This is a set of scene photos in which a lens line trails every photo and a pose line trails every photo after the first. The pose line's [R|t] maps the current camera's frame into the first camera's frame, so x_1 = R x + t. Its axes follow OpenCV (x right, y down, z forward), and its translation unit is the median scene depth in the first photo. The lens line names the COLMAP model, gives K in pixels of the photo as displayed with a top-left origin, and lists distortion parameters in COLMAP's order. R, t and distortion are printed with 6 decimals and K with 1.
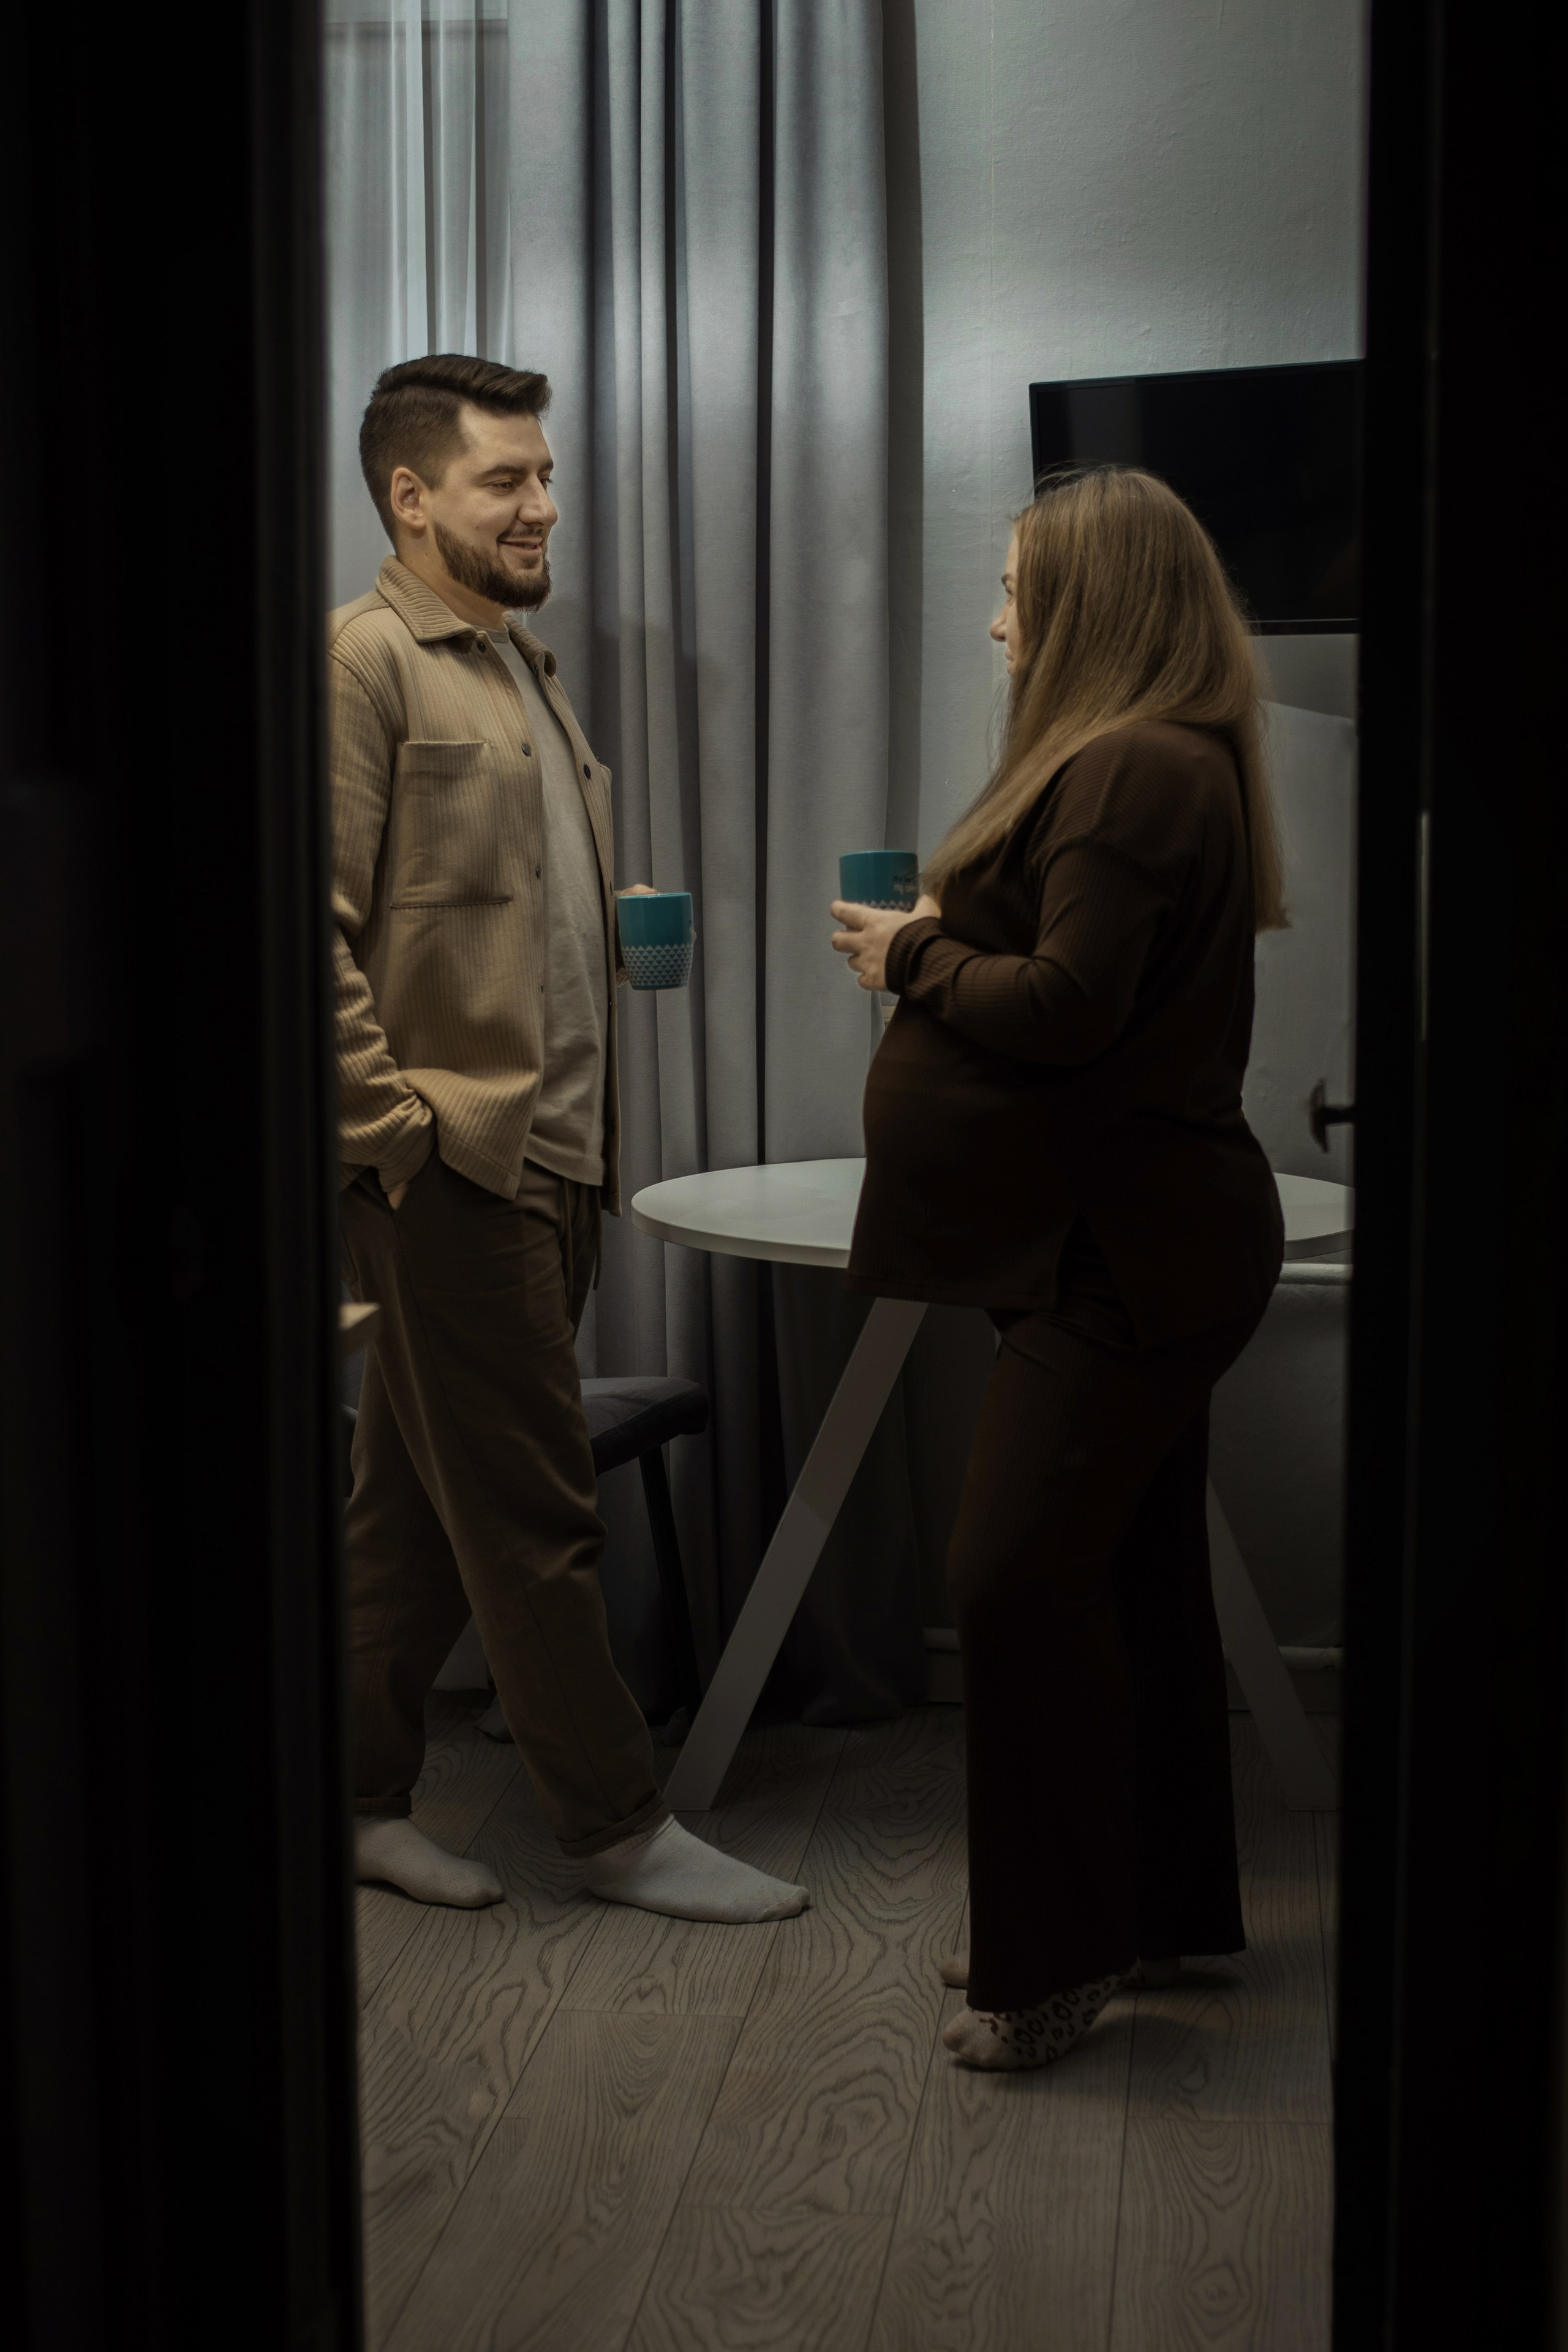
lens RADIAL K [[4353.6, 0, 784.0], [0, 4353.6, 1176.0], [0, 0, 1]] dist [-0.095218, 0.118955]
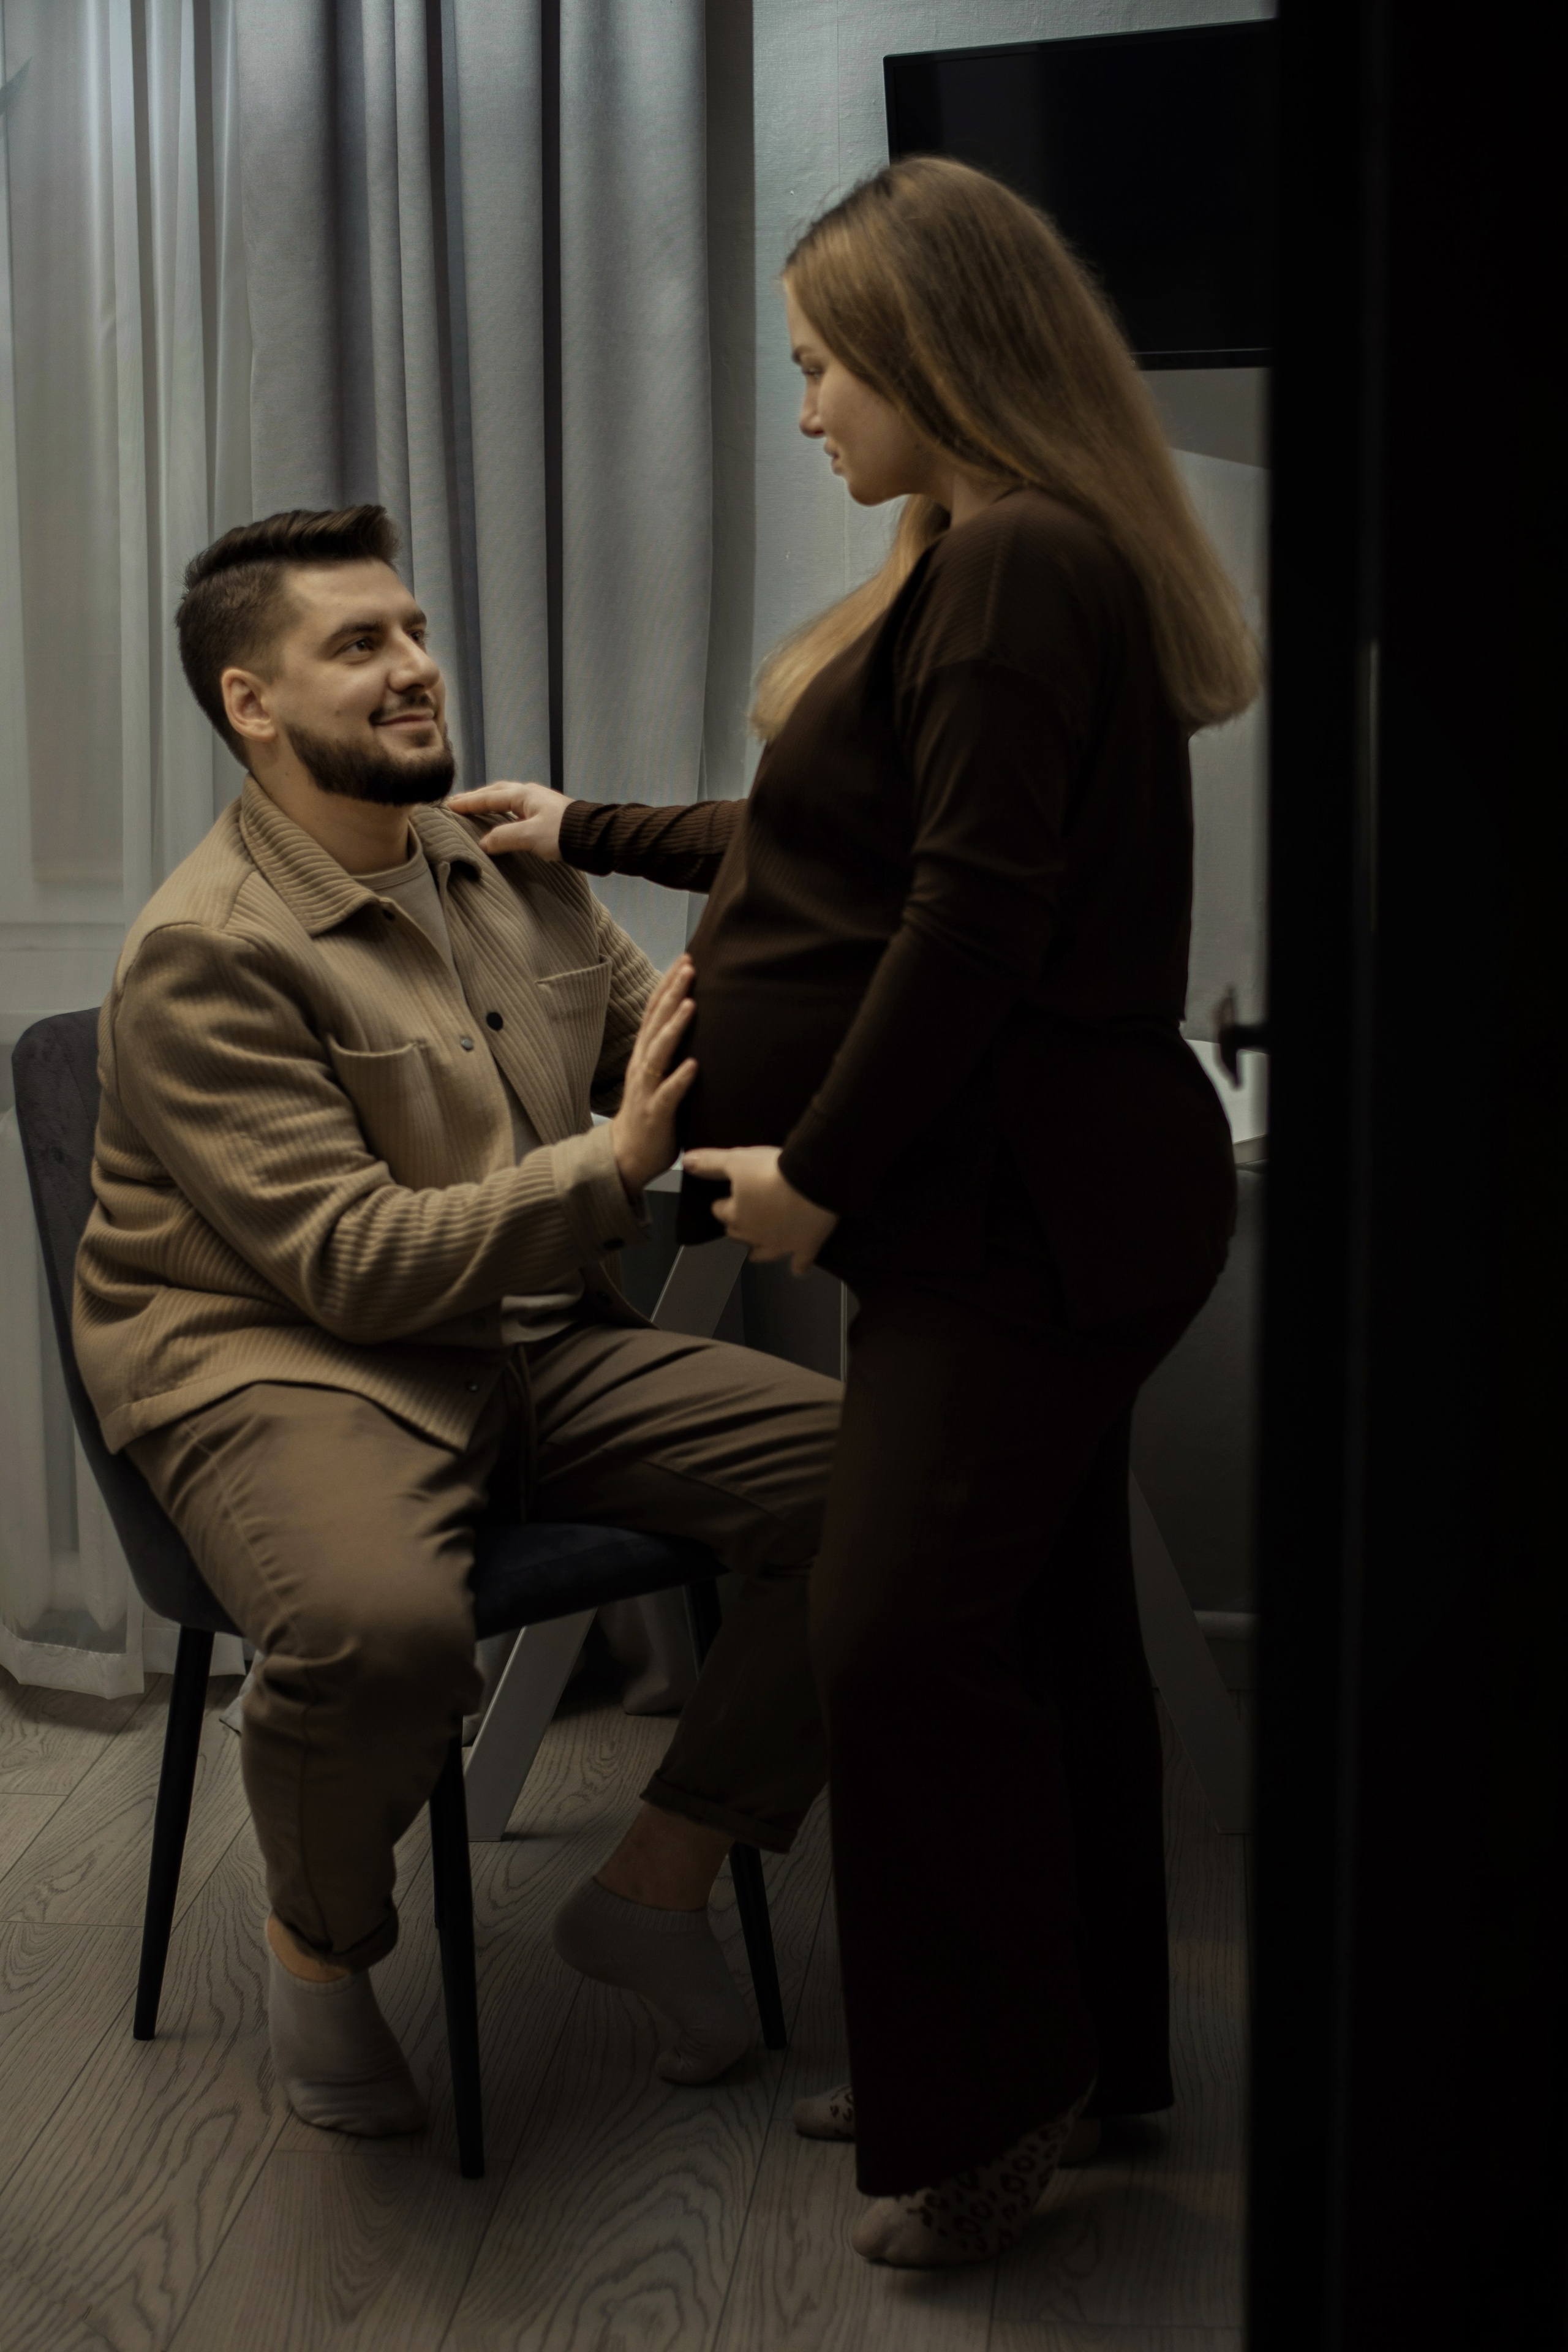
lens RADIAL K [[4353.6, 0, 784.0], [0, 4353.6, 1176.0], [0, 0, 1]] dist [-0.095218, 0.118955]
pose [[0.999919, -0.011100, 0.006215, 0.038029], [0.010705, 0.998126, 0.060255, -0.030501], [-0.006872, -0.060183, 0.998164, 0.235840]]
